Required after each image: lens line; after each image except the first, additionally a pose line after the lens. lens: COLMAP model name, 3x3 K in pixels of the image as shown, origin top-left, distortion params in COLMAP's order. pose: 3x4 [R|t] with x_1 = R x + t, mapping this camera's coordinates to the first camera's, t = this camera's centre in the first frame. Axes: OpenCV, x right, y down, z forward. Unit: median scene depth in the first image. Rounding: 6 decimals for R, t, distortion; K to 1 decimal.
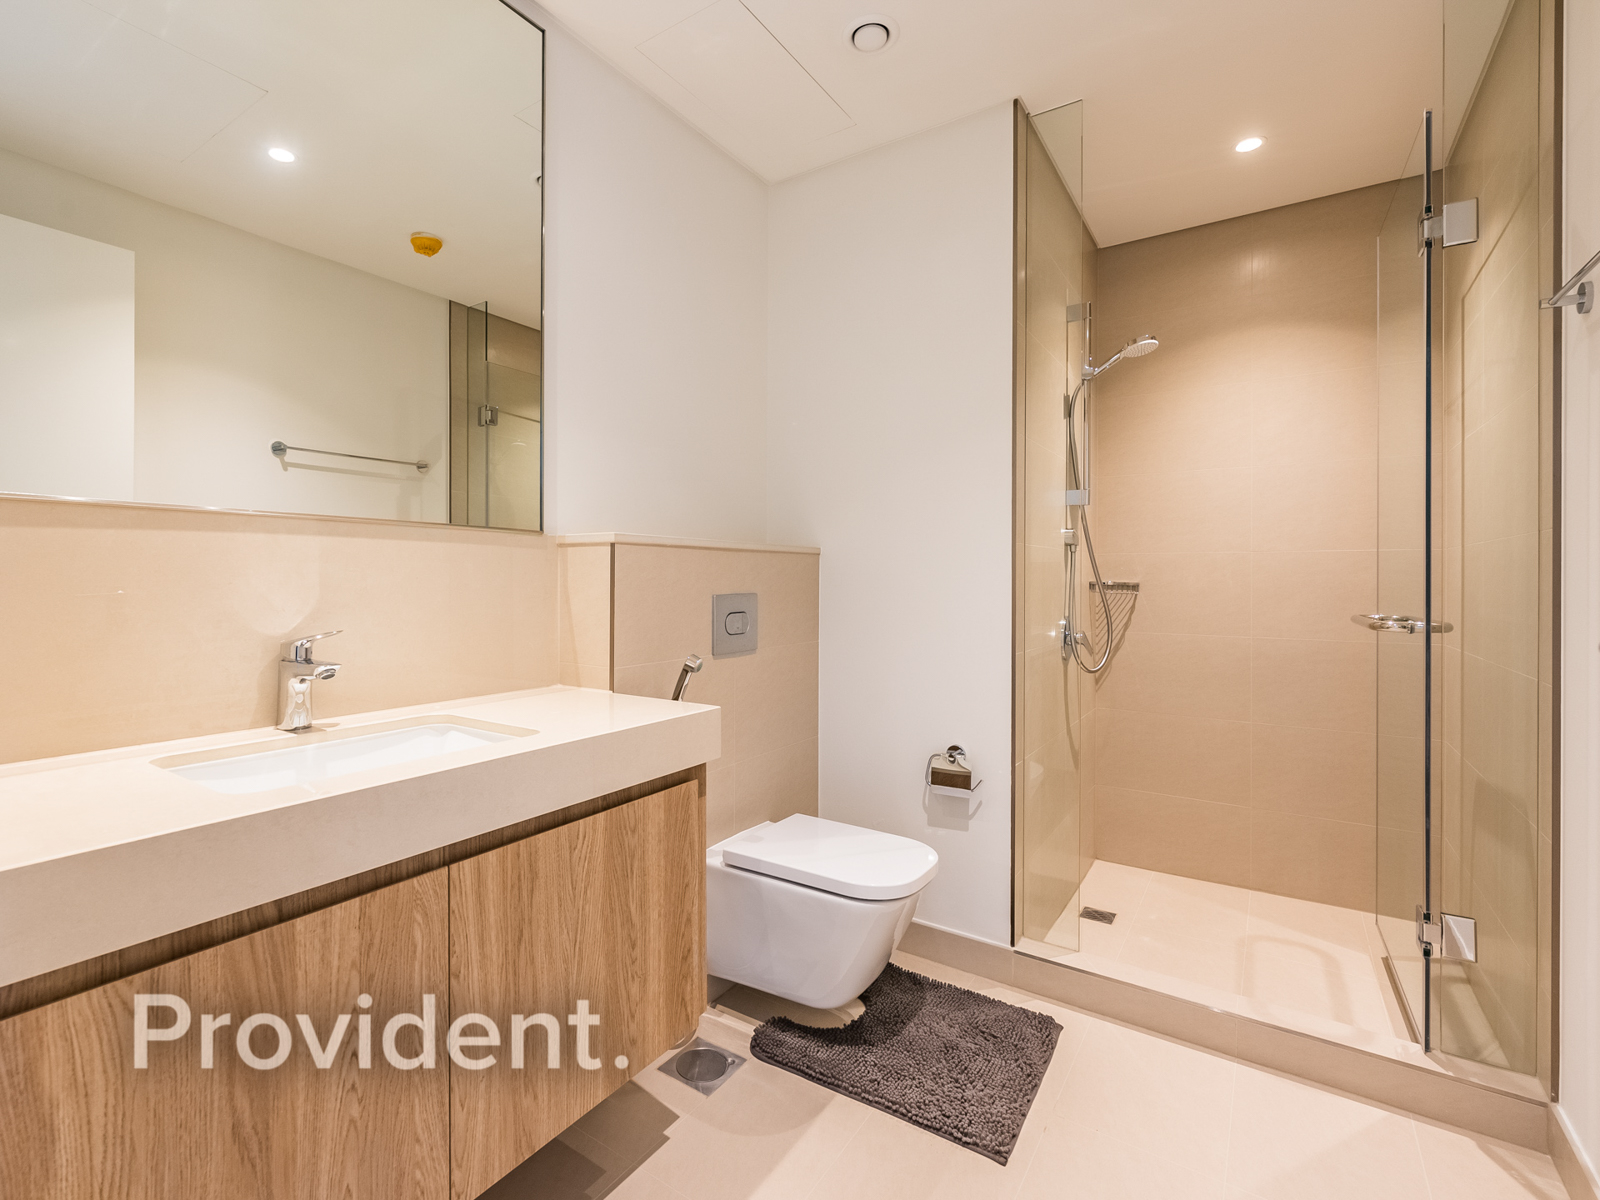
lens RADIAL K [[766.3, 0, 800.0], [0, 766.3, 600.0], [0, 0, 1]] dist [-0.001099, -0.000945]
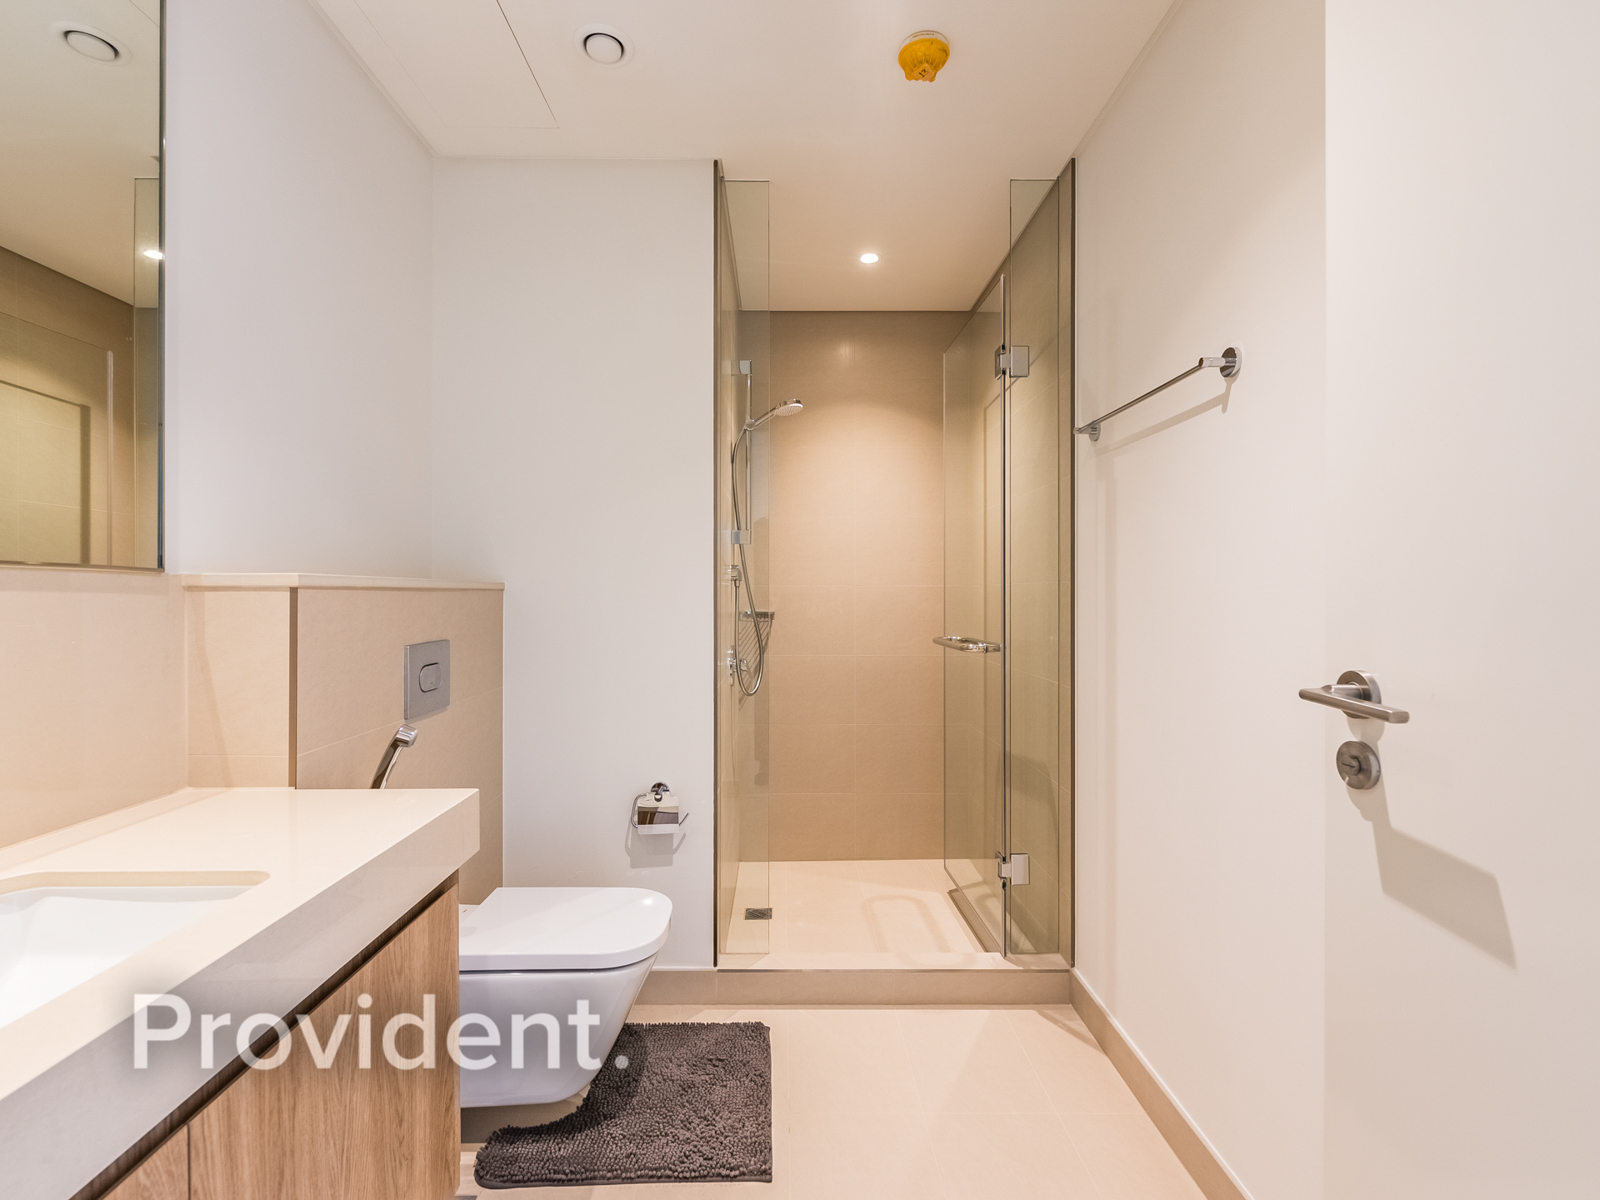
lens RADIAL K [[740.9, 0, 787.2], [0, 740.9, 603.6], [0, 0, 1]] dist [-0.000240, -0.001069]
pose [[0.813118, -0.010998, 0.581995, -0.261232], [0.012100, 0.999925, 0.001990, -0.052030], [-0.581973, 0.005424, 0.813190, 0.132891]]
